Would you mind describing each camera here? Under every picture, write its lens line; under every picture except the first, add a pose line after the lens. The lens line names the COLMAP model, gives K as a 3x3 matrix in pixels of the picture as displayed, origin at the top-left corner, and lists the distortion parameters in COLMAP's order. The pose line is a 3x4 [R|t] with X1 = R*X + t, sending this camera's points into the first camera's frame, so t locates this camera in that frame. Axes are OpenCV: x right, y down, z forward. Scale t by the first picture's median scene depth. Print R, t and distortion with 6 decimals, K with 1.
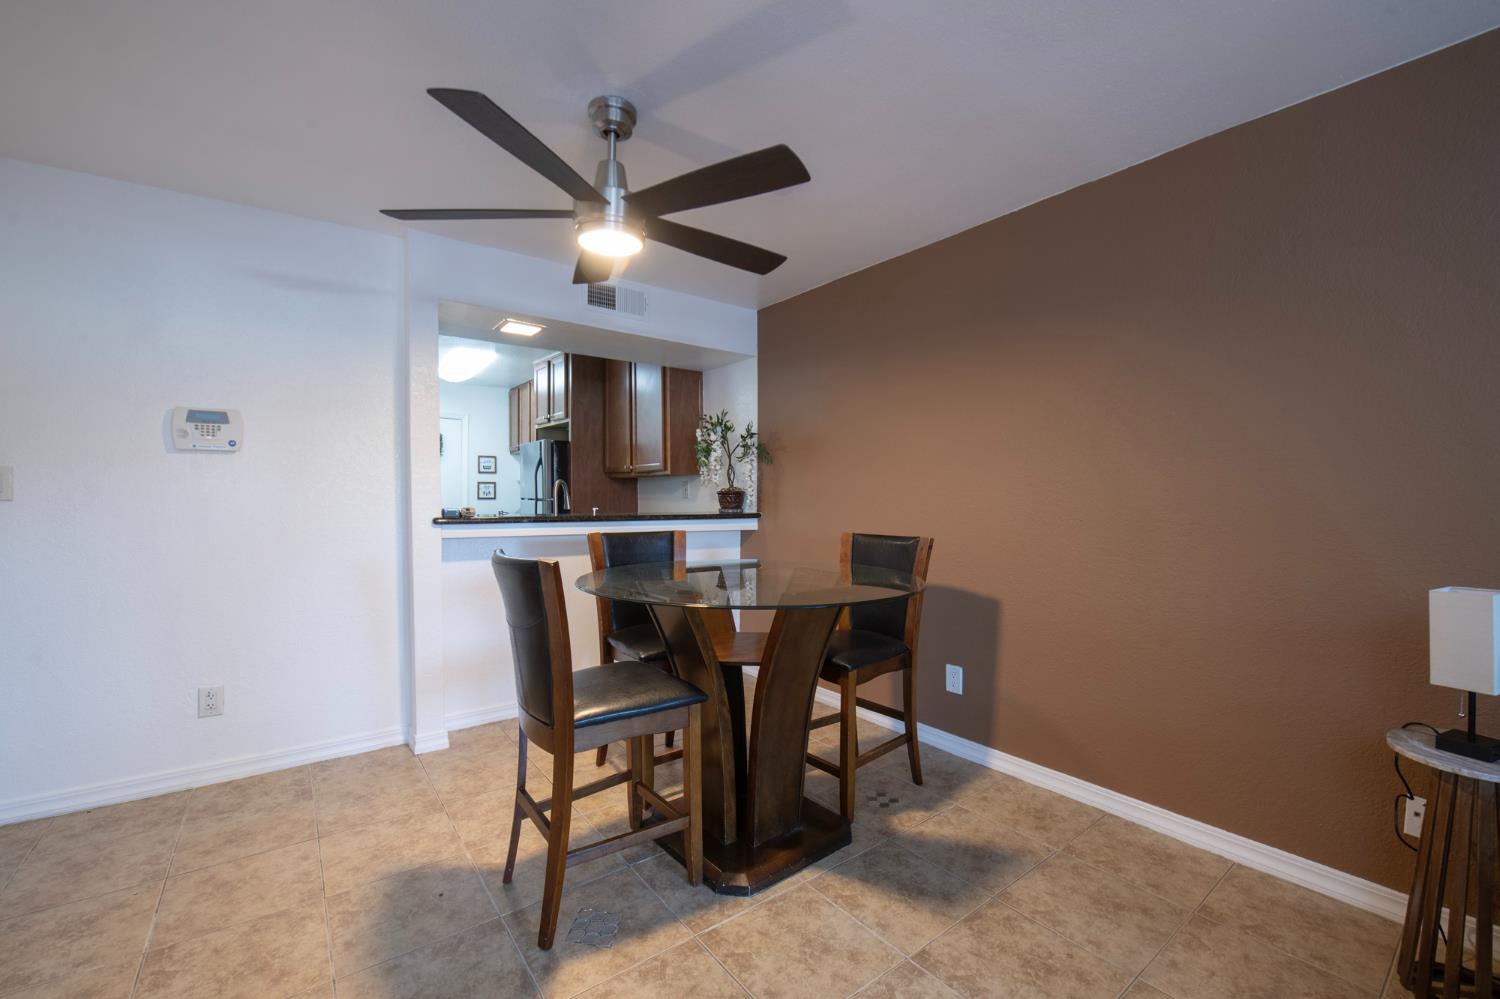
lens RADIAL K [[625.8, 0, 756.6], [0, 625.8, 507.1], [0, 0, 1]] dist [0.001499, 0.000156]
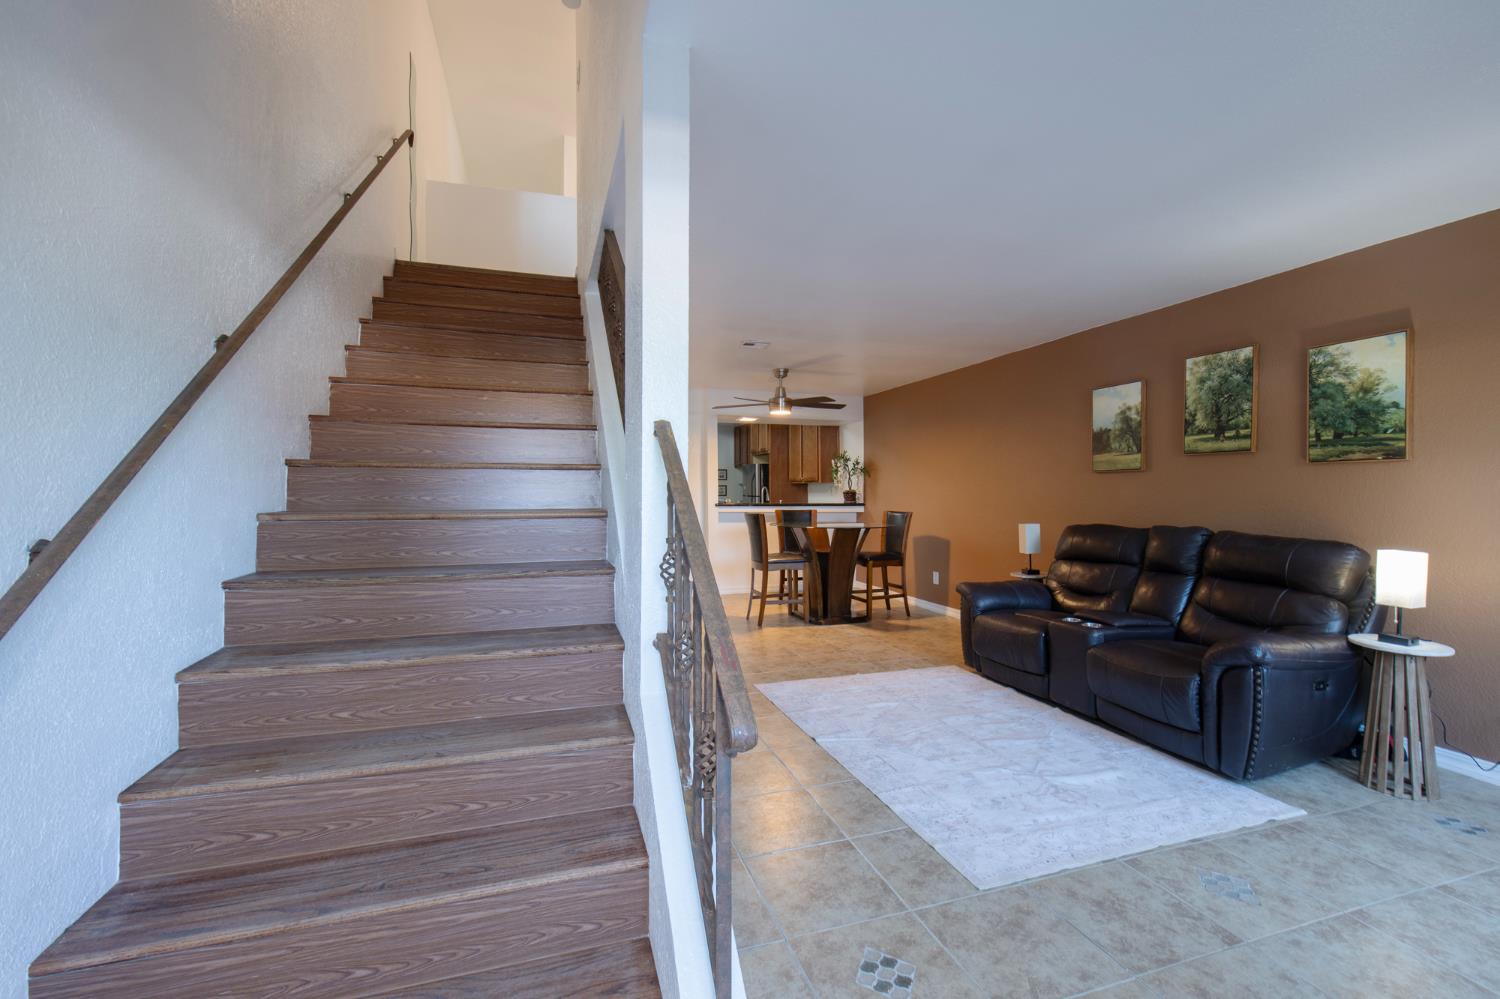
lens RADIAL K [[625.8, 0, 756.6], [0, 625.8, 507.1], [0, 0, 1]] dist [0.001499, 0.000156]
pose [[0.949334, 0.007232, -0.314187, 0.303585], [-0.005712, 0.999967, 0.005760, 0.012833], [0.314218, -0.003674, 0.949344, -0.955120]]
